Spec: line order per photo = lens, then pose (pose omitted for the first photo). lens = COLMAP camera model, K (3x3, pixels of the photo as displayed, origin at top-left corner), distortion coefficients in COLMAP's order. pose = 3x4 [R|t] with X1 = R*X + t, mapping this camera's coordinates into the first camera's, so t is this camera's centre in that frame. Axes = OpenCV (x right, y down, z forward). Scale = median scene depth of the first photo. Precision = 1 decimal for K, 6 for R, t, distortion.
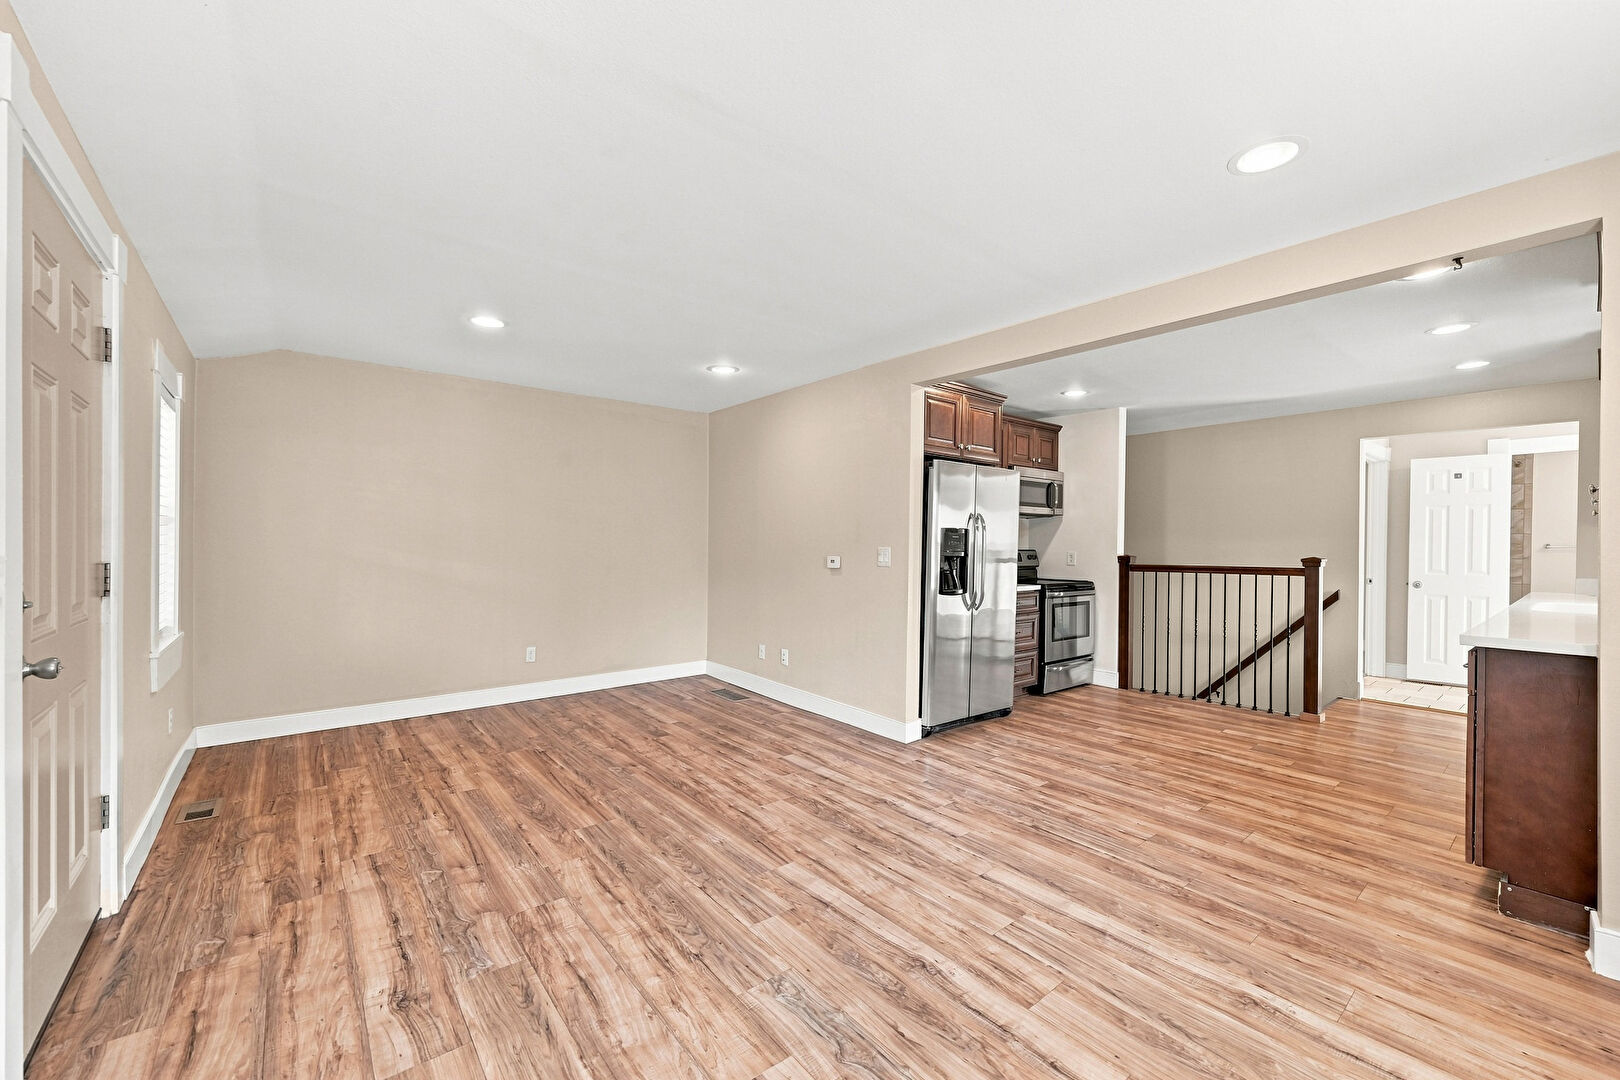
lens RADIAL K [[646.2, 0, 845.0], [0, 646.2, 553.9], [0, 0, 1]] dist [-0.002382, 0.000450]
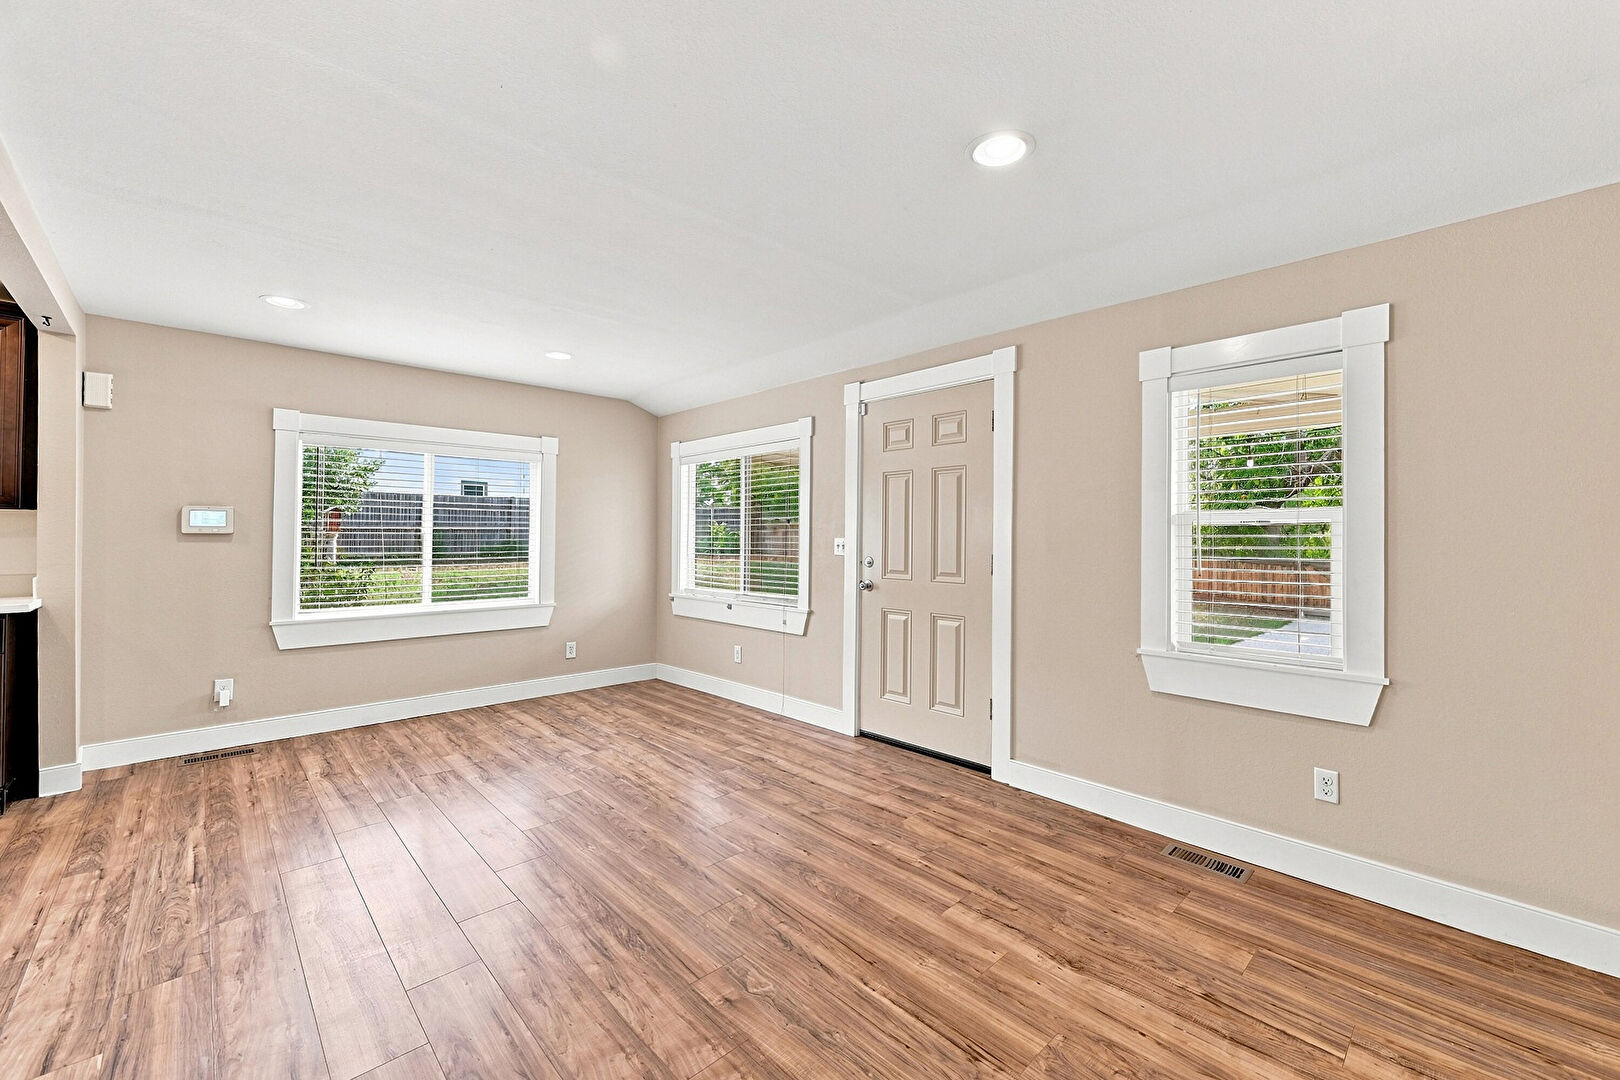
lens RADIAL K [[649.5, 0, 804.1], [0, 649.5, 532.8], [0, 0, 1]] dist [-0.002624, 0.000182]
pose [[-0.999758, -0.008861, -0.020142, -0.450349], [-0.009023, 0.999928, 0.007964, -0.032046], [0.020070, 0.008144, -0.999765, 1.802328]]
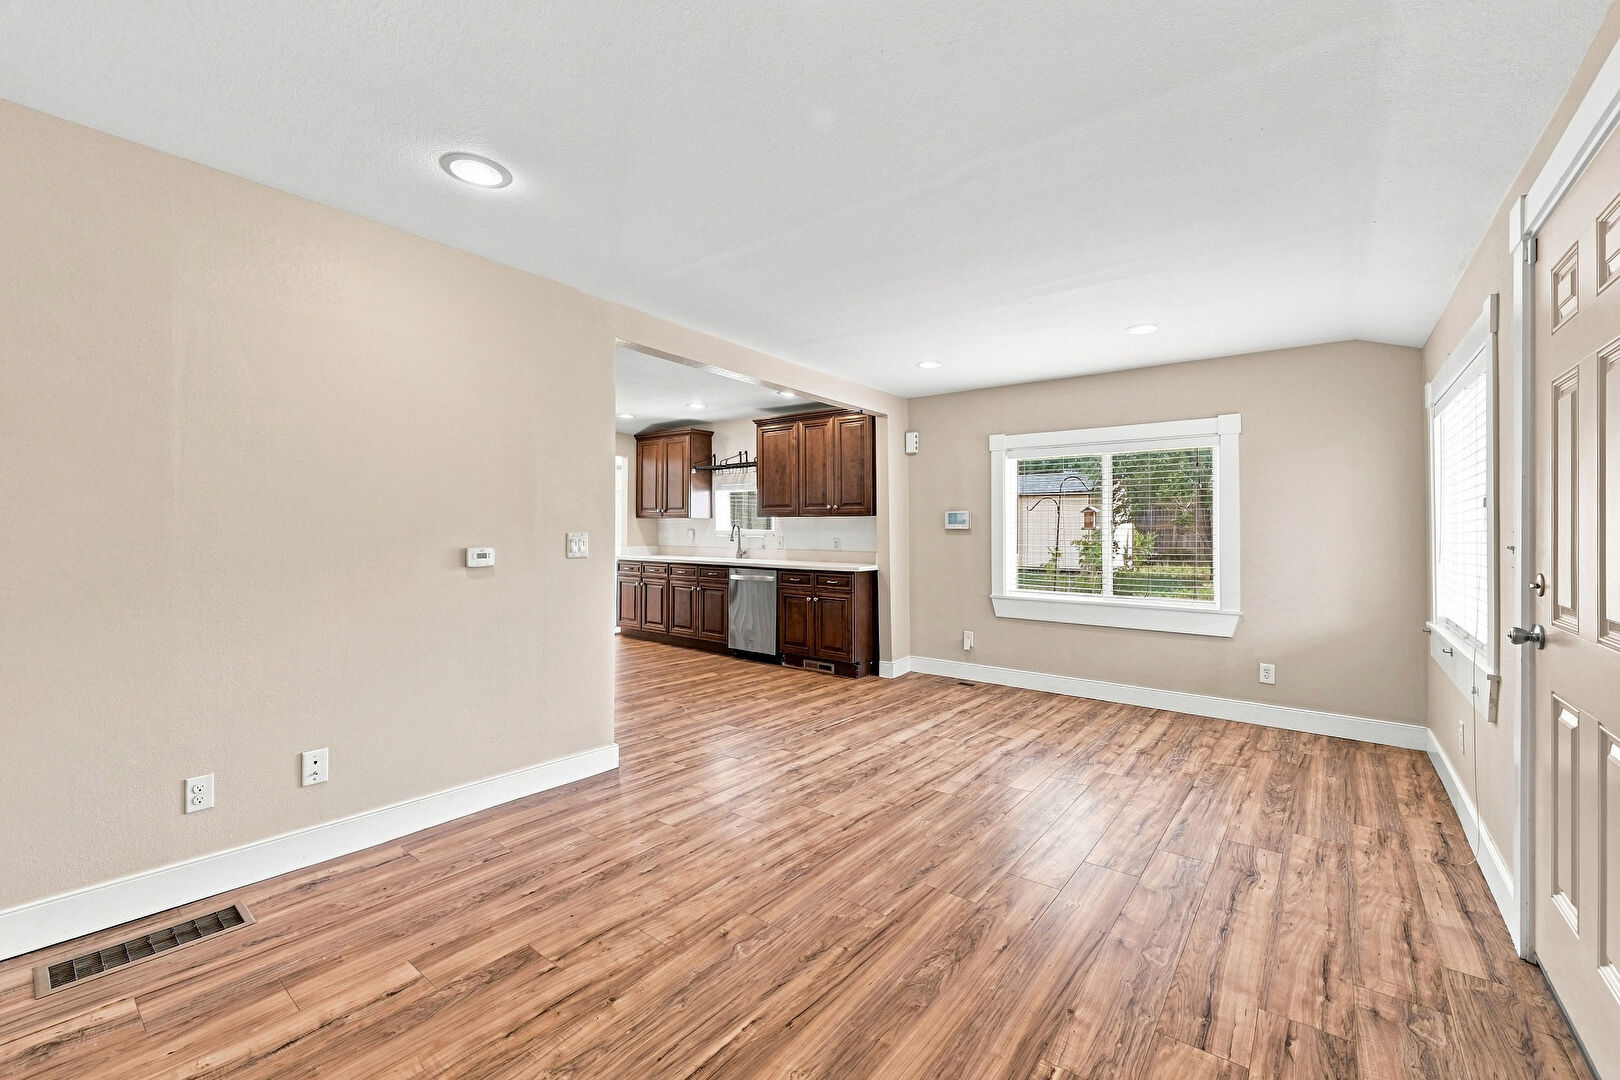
lens RADIAL K [[649.5, 0, 816.6], [0, 649.5, 529.6], [0, 0, 1]] dist [-0.002624, 0.000182]
pose [[-0.188903, -0.004497, 0.981985, -1.071599], [0.007770, 0.999951, 0.006074, -0.023321], [-0.981965, 0.008778, -0.188859, 1.244688]]
